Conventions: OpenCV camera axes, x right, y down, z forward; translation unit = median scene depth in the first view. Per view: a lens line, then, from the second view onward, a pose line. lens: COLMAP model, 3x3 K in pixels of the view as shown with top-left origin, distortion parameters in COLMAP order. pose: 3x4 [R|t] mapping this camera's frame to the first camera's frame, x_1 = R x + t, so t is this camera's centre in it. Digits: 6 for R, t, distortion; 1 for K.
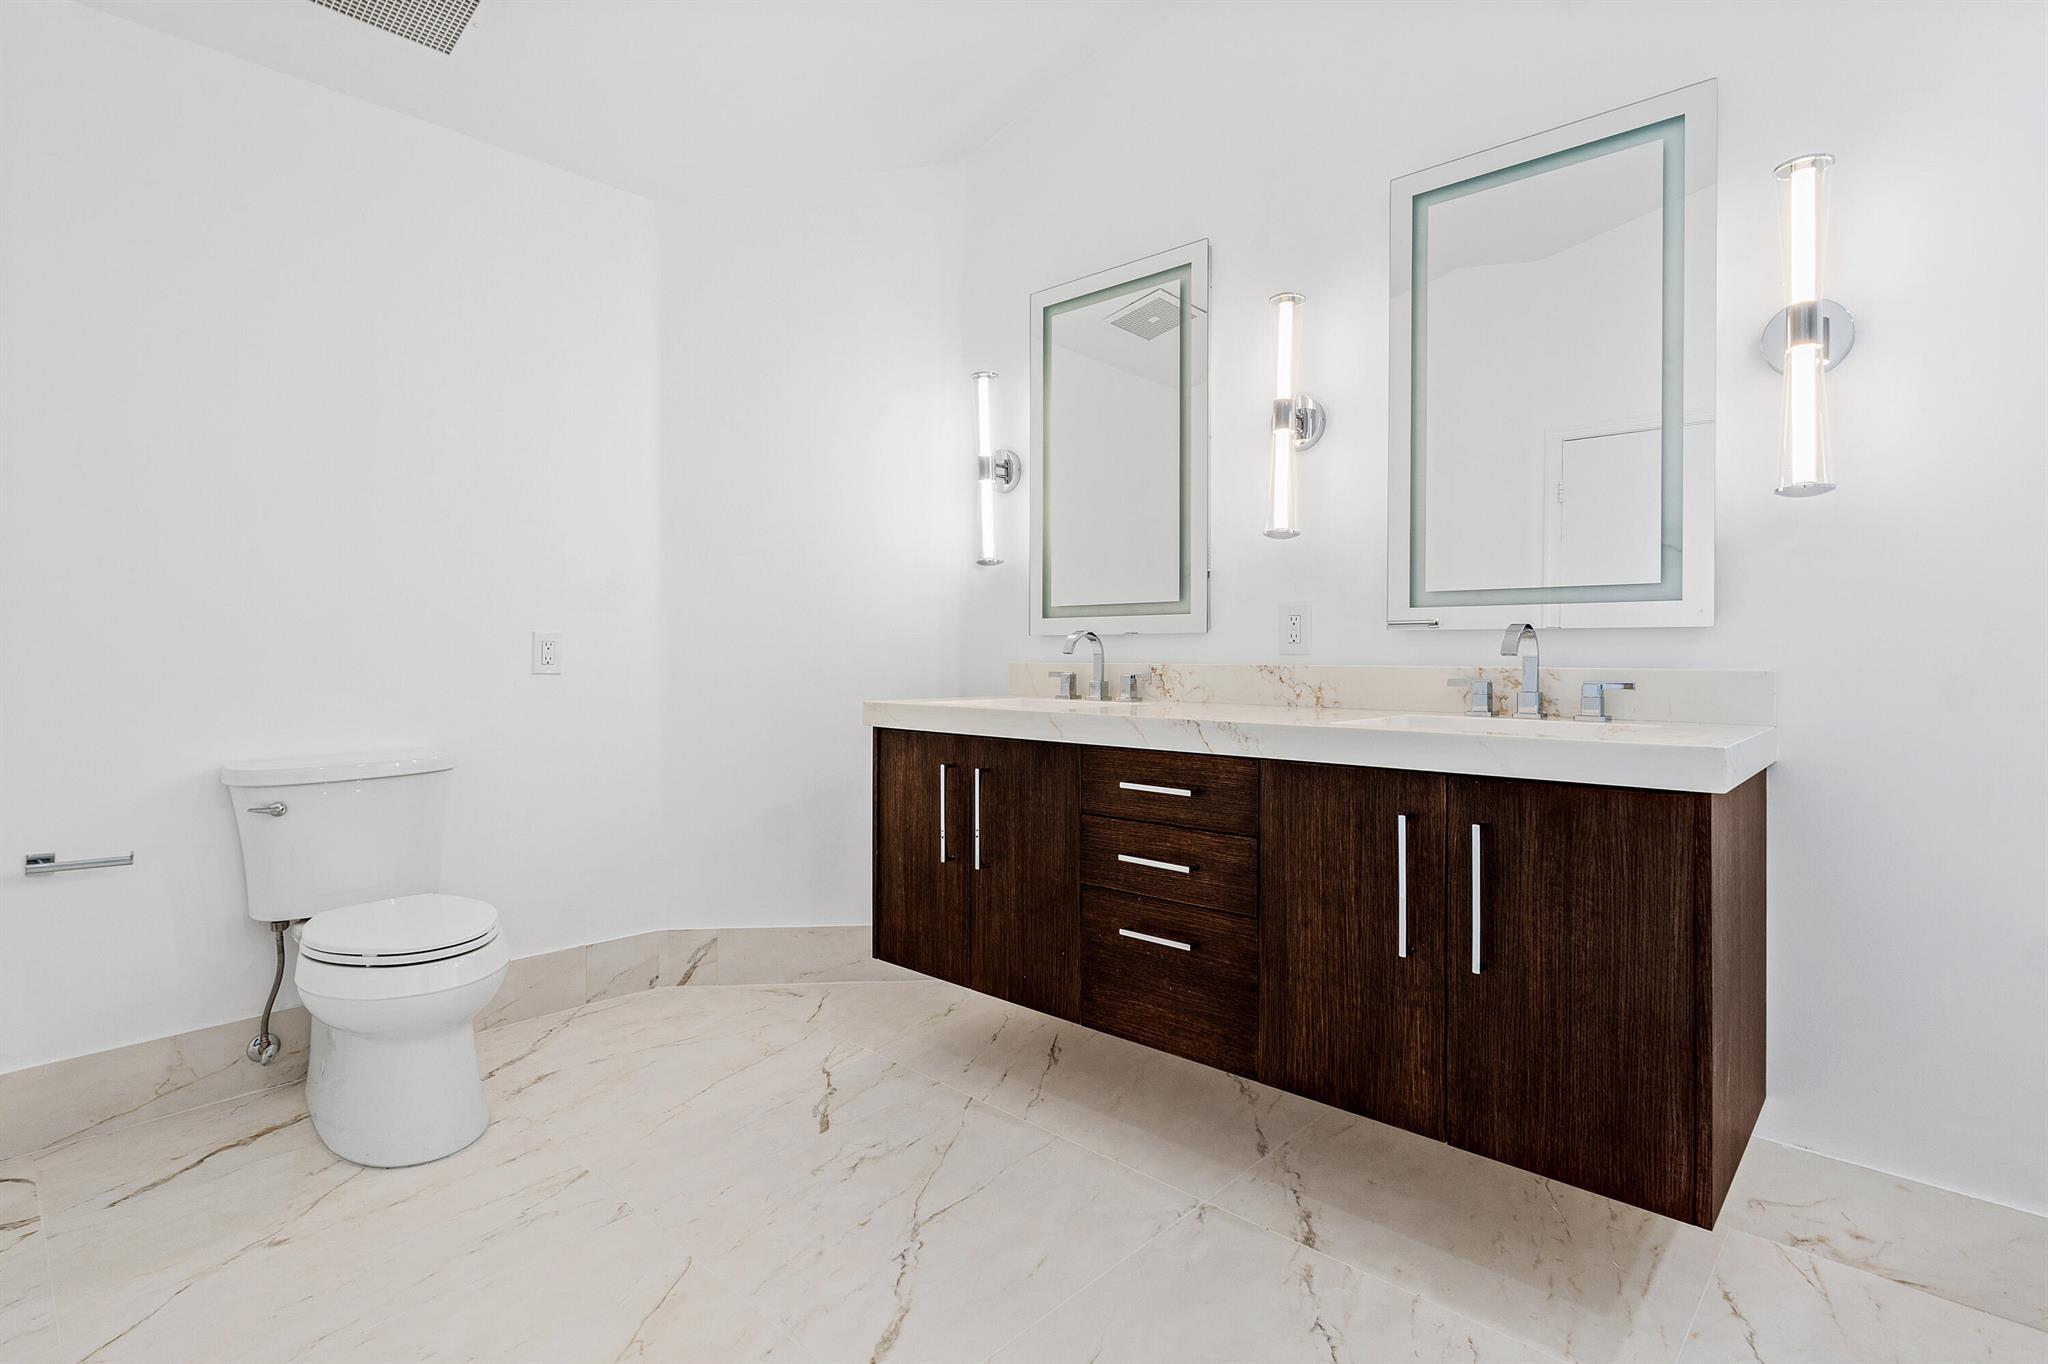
lens RADIAL K [[989.5, 0, 1032.8], [0, 989.5, 639.4], [0, 0, 1]] dist [0.002984, 0.000450]
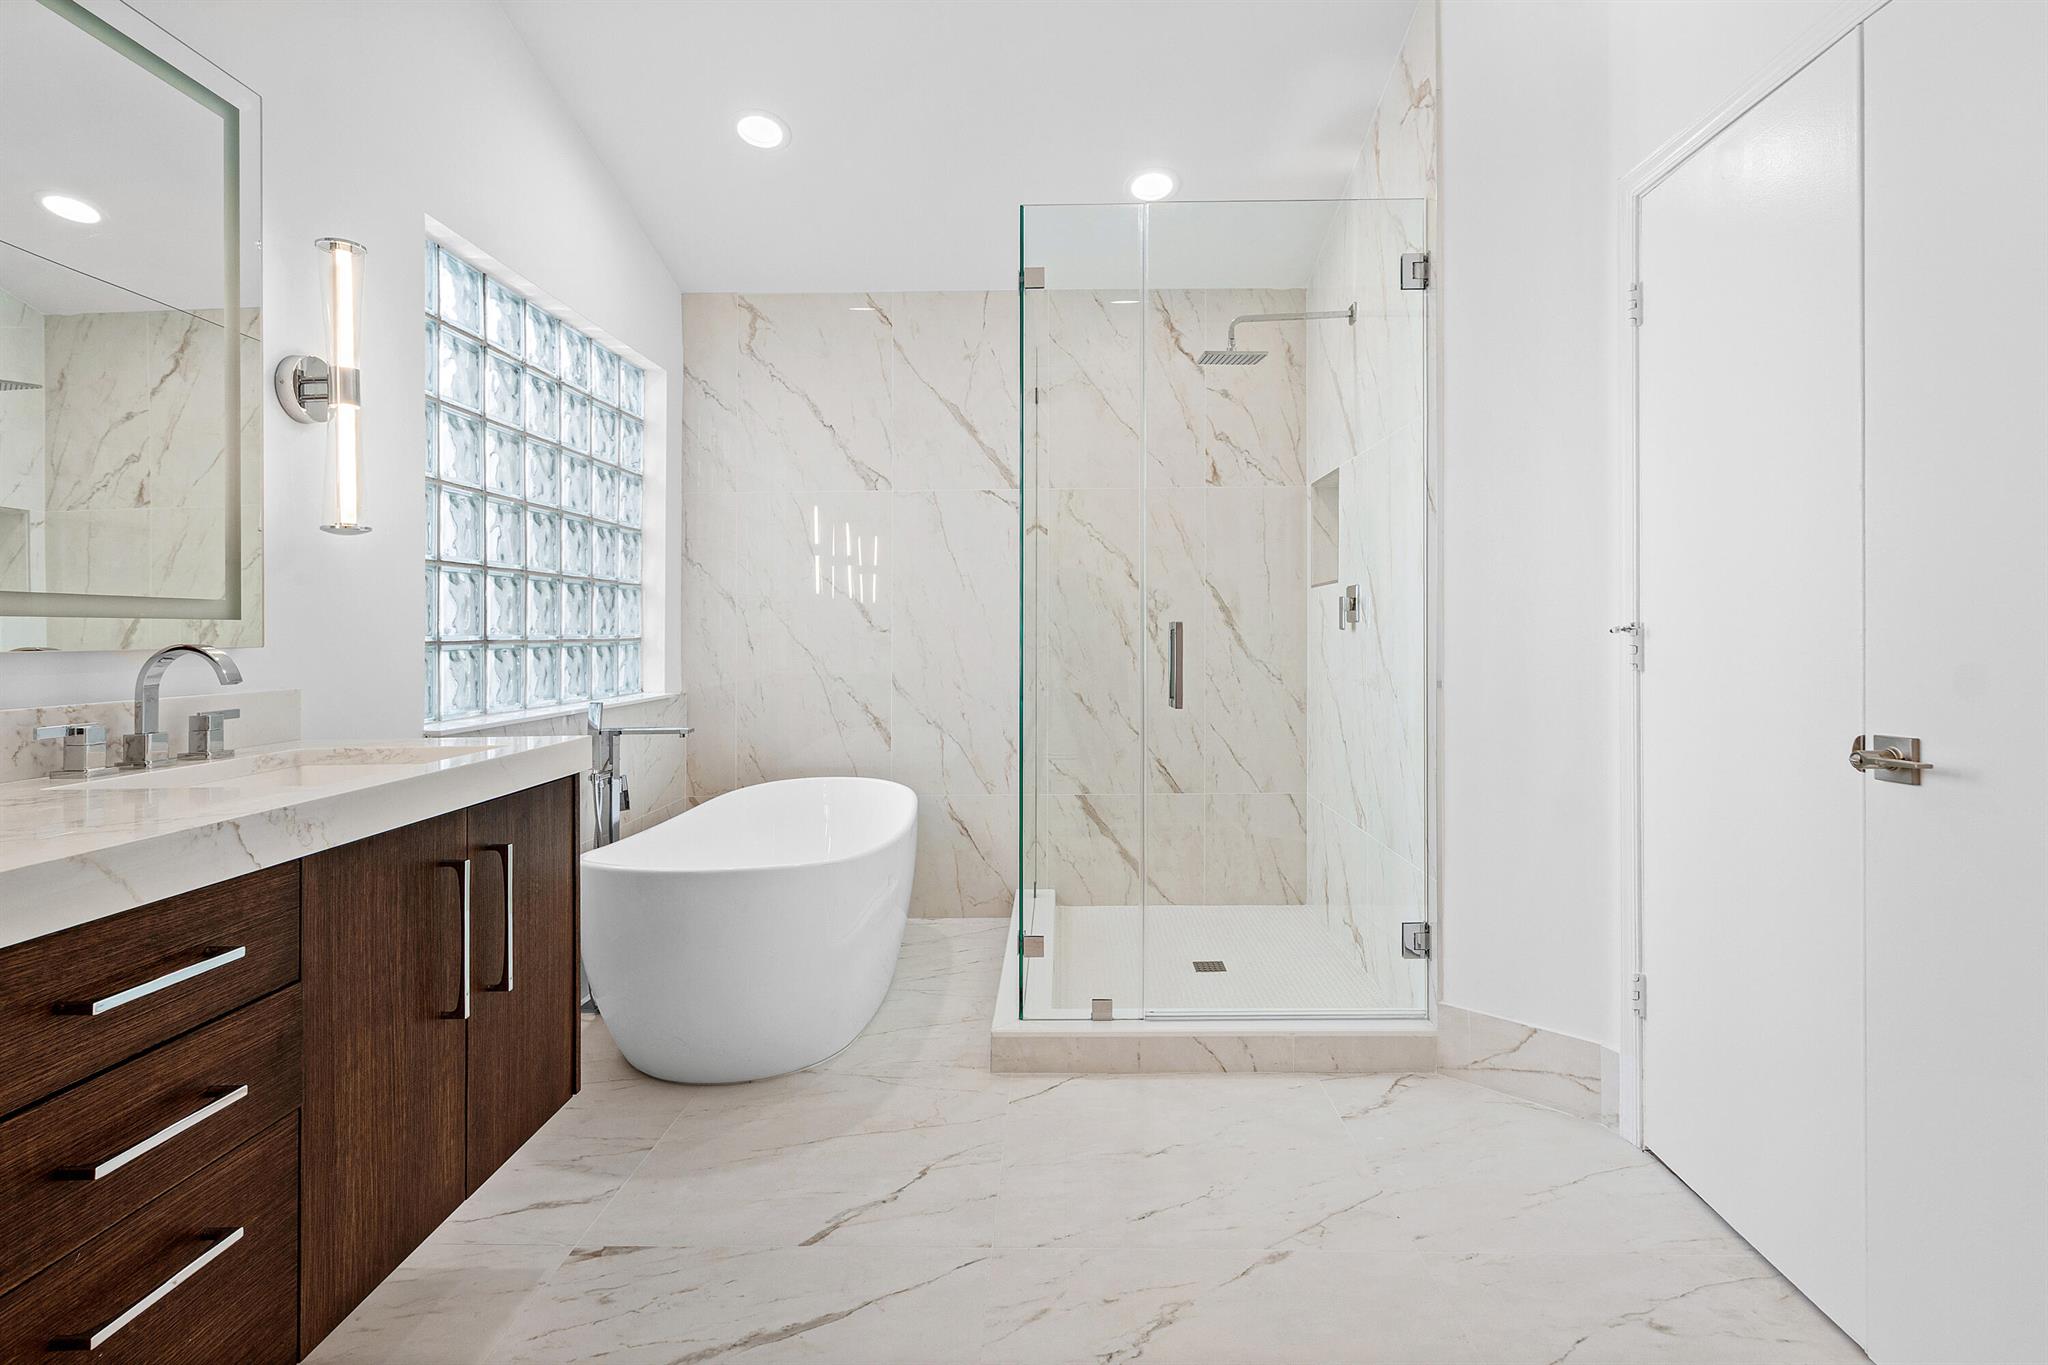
lens RADIAL K [[989.5, 0, 1032.8], [0, 989.5, 639.9], [0, 0, 1]] dist [0.002984, 0.000450]
pose [[-0.655775, 0.003921, 0.754946, -0.588385], [0.004893, 0.999988, -0.000944, -0.017102], [-0.754940, 0.003075, -0.655786, 1.099528]]
